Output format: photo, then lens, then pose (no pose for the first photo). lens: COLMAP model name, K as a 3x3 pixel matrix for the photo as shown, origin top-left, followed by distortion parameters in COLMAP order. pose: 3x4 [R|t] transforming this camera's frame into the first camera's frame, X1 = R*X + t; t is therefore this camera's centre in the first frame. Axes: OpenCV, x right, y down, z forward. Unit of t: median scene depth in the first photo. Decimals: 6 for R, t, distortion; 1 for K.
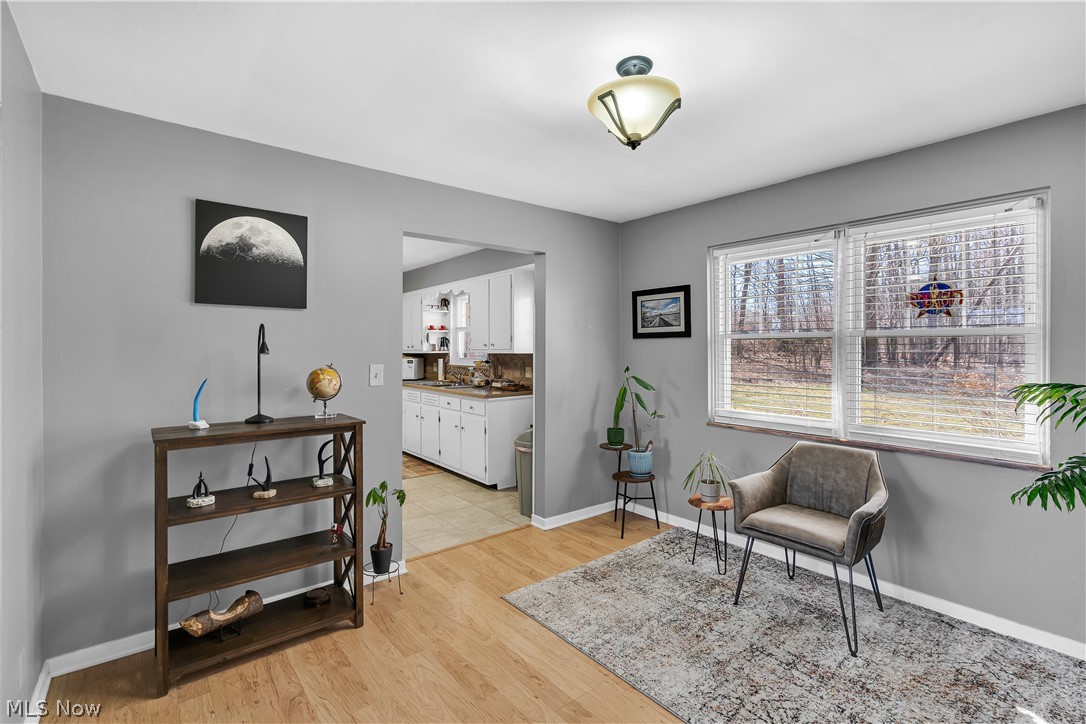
lens RADIAL K [[488.8, 0, 533.5], [0, 488.8, 356.8], [0, 0, 1]] dist [-0.008888, 0.001978]
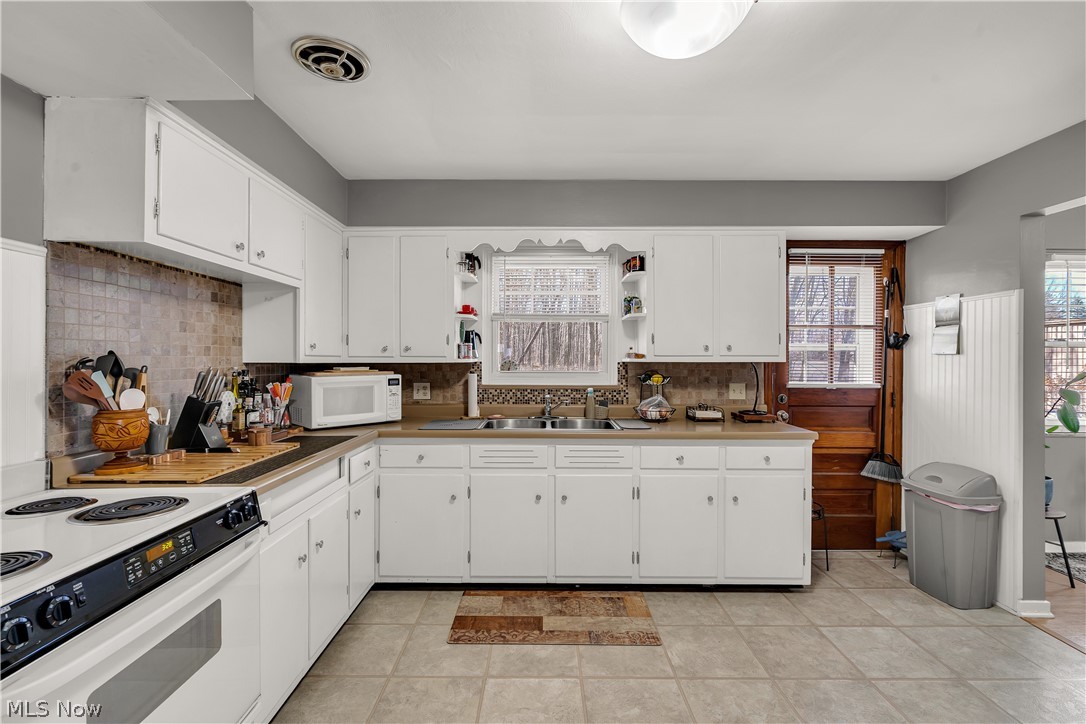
lens RADIAL K [[488.8, 0, 536.5], [0, 488.8, 361.9], [0, 0, 1]] dist [-0.008888, 0.001978]
pose [[0.625862, -0.007560, 0.779897, -0.541226], [0.010259, 0.999946, 0.001461, -0.007649], [-0.779866, 0.007086, 0.625906, 0.635521]]
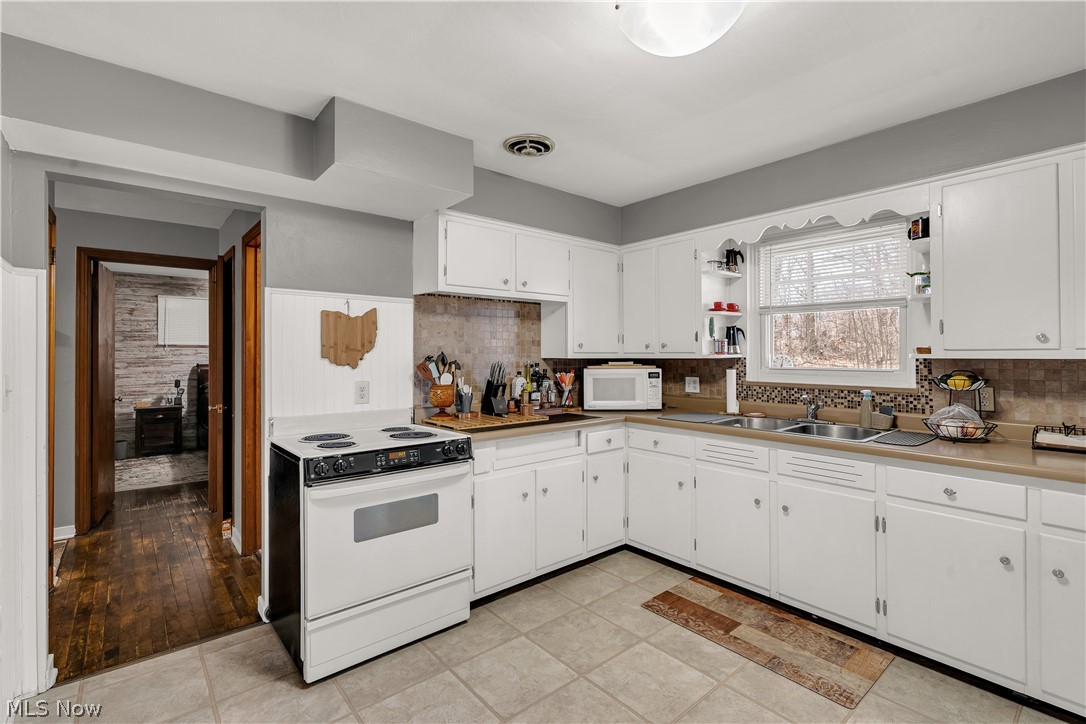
lens RADIAL K [[488.8, 0, 537.6], [0, 488.8, 354.0], [0, 0, 1]] dist [-0.008888, 0.001978]
pose [[0.999639, -0.007495, 0.025814, -0.401167], [0.007791, 0.999905, -0.011376, -0.007249], [-0.025726, 0.011573, 0.999602, 0.506407]]
